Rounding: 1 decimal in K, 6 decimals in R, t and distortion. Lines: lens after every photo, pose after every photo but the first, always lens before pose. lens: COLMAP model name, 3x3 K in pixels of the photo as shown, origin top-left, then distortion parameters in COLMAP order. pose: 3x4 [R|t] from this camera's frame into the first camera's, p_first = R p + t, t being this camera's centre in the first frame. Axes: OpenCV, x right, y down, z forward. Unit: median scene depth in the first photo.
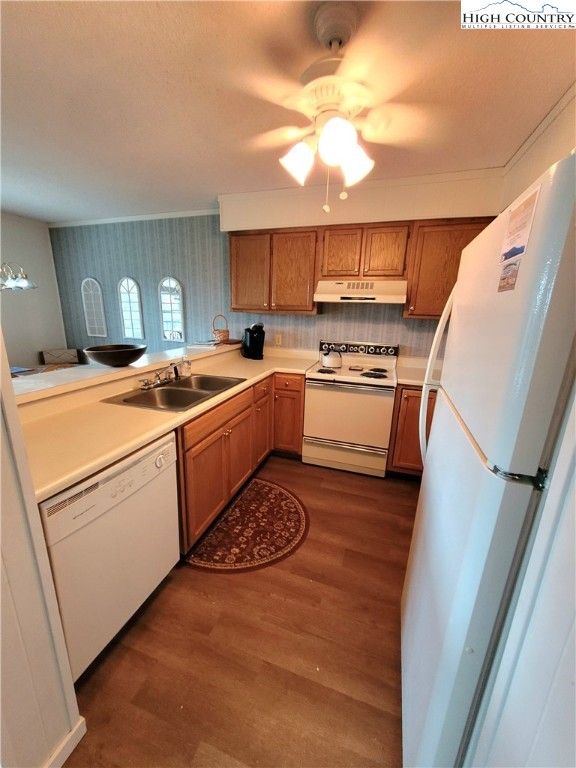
lens RADIAL K [[300.9, 0, 284.4], [0, 300.9, 382.1], [0, 0, 1]] dist [-0.001118, -0.000306]
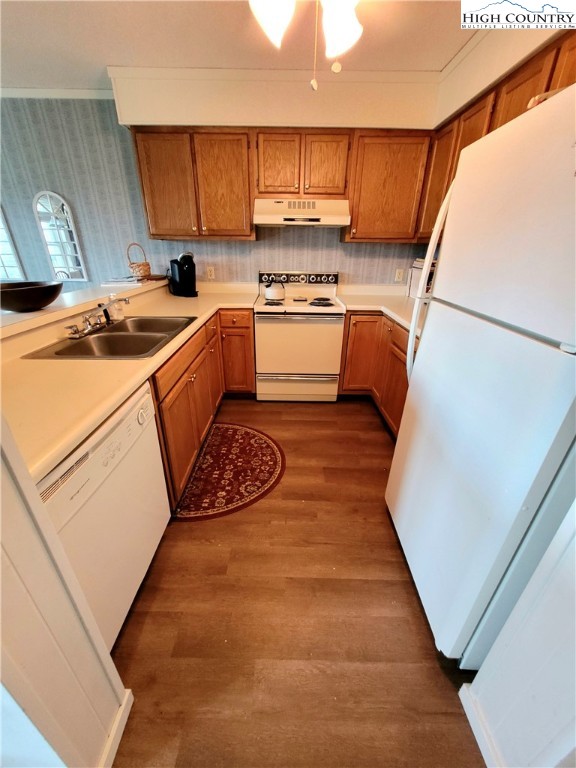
lens RADIAL K [[300.9, 0, 284.1], [0, 300.9, 382.9], [0, 0, 1]] dist [-0.001118, -0.000306]
pose [[0.950920, -0.141275, 0.275305, -0.139220], [0.085669, 0.975115, 0.204481, 0.018599], [-0.297342, -0.170860, 0.939359, 0.061009]]
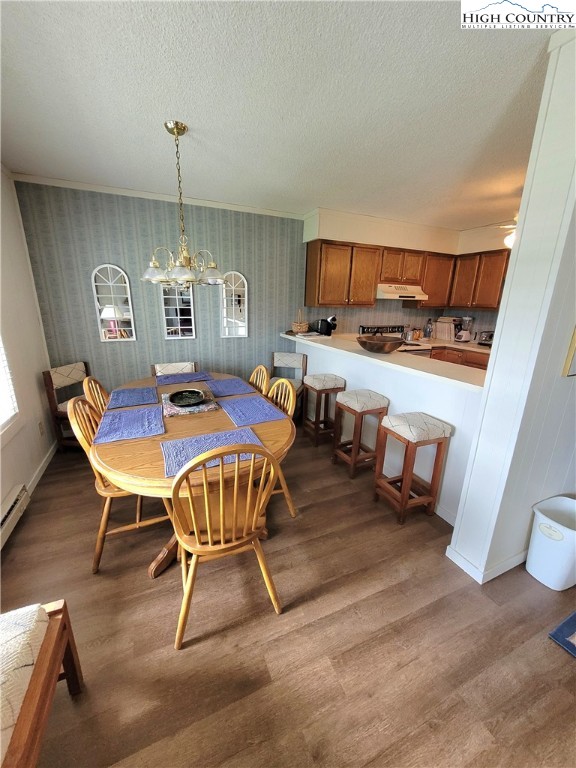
lens RADIAL K [[300.9, 0, 287.4], [0, 300.9, 385.3], [0, 0, 1]] dist [-0.001118, -0.000306]
pose [[0.740114, -0.188296, 0.645582, -1.377476], [0.159616, 0.981753, 0.103359, -0.085525], [-0.653265, 0.026548, 0.756664, 0.226788]]
